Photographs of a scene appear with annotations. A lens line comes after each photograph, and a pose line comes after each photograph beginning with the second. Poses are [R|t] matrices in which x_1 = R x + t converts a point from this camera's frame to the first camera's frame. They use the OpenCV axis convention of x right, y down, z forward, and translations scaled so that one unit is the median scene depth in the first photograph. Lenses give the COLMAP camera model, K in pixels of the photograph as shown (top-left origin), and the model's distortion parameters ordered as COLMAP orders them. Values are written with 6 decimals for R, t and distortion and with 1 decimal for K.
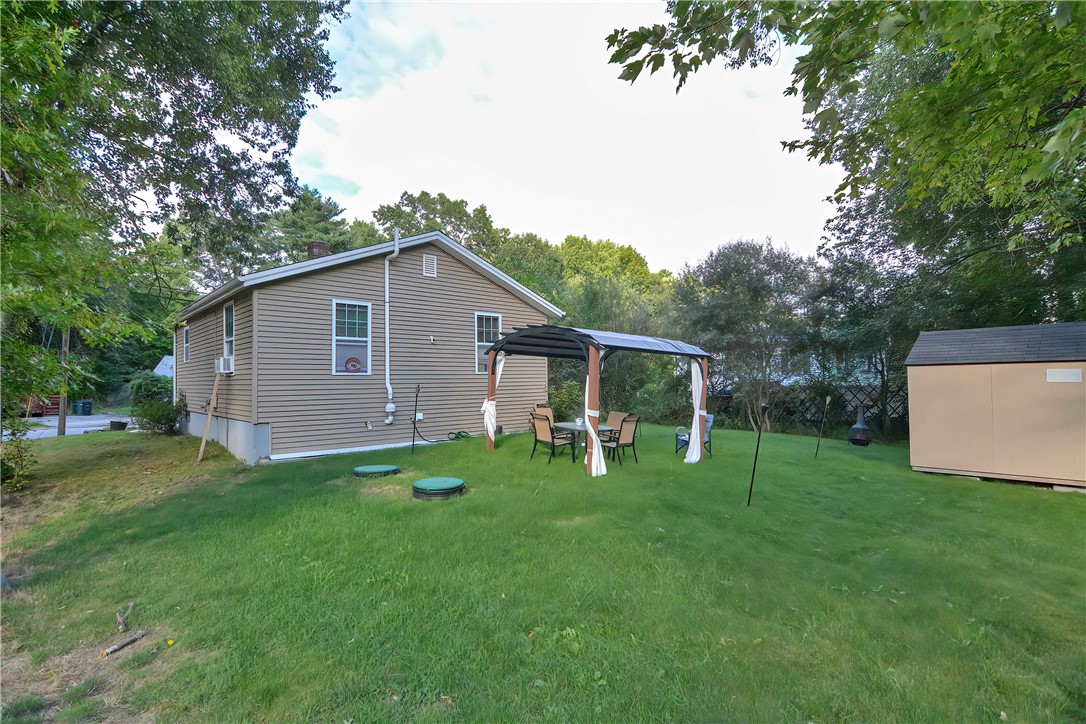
lens RADIAL K [[523.9, 0, 538.8], [0, 523.9, 366.9], [0, 0, 1]] dist [-0.020782, -0.000458]
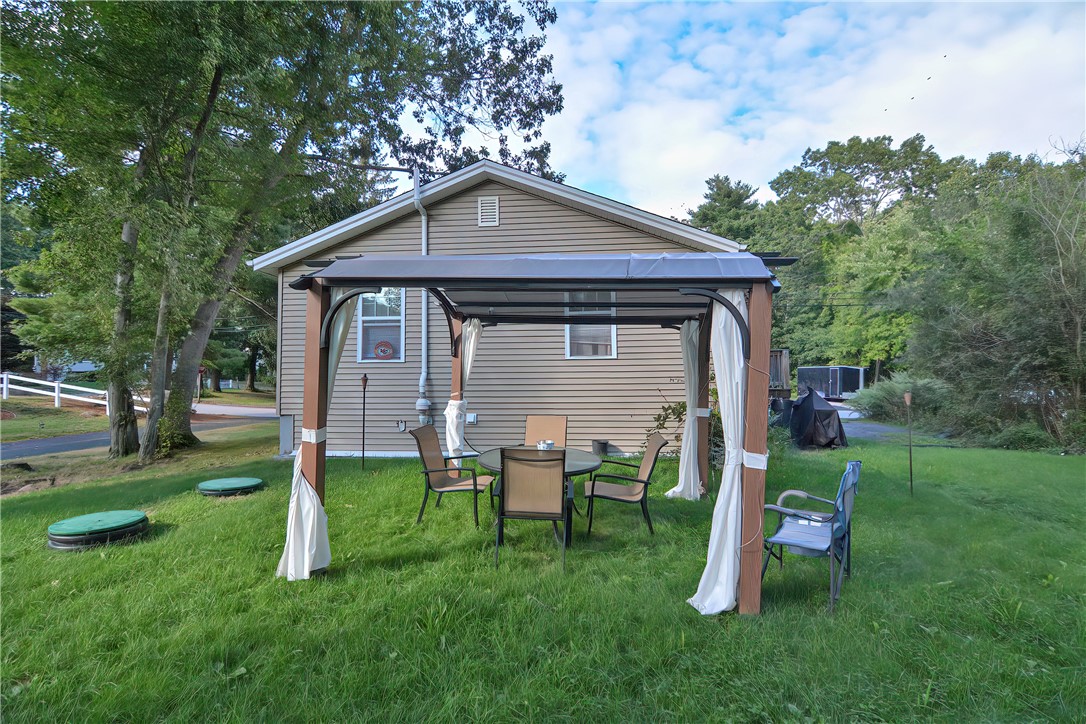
lens RADIAL K [[523.9, 0, 538.8], [0, 523.9, 366.9], [0, 0, 1]] dist [-0.020782, -0.000458]
pose [[0.663940, -0.010749, -0.747708, 0.079273], [0.019293, 0.999810, 0.002759, 0.004665], [0.747537, -0.016258, 0.664022, 0.118945]]
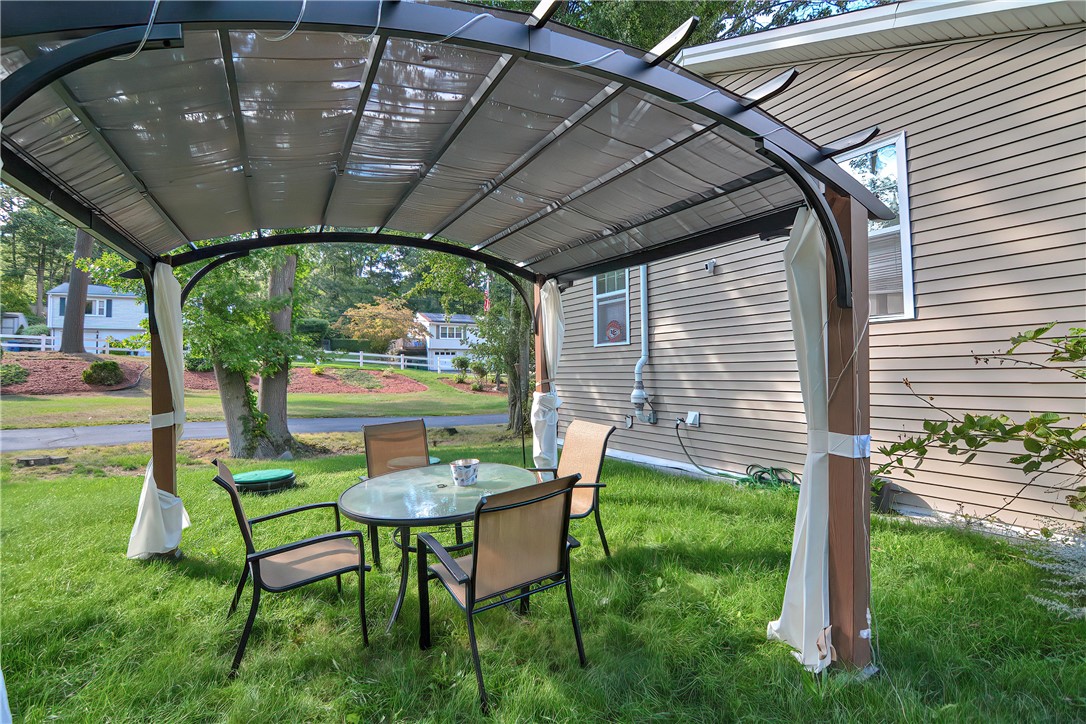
lens RADIAL K [[523.9, 0, 538.8], [0, 523.9, 366.9], [0, 0, 1]] dist [-0.020782, -0.000458]
pose [[-0.229011, 0.004450, -0.973414, 0.065922], [0.038844, 0.999235, -0.004570, 0.008075], [0.972648, -0.038858, -0.229009, 0.198767]]
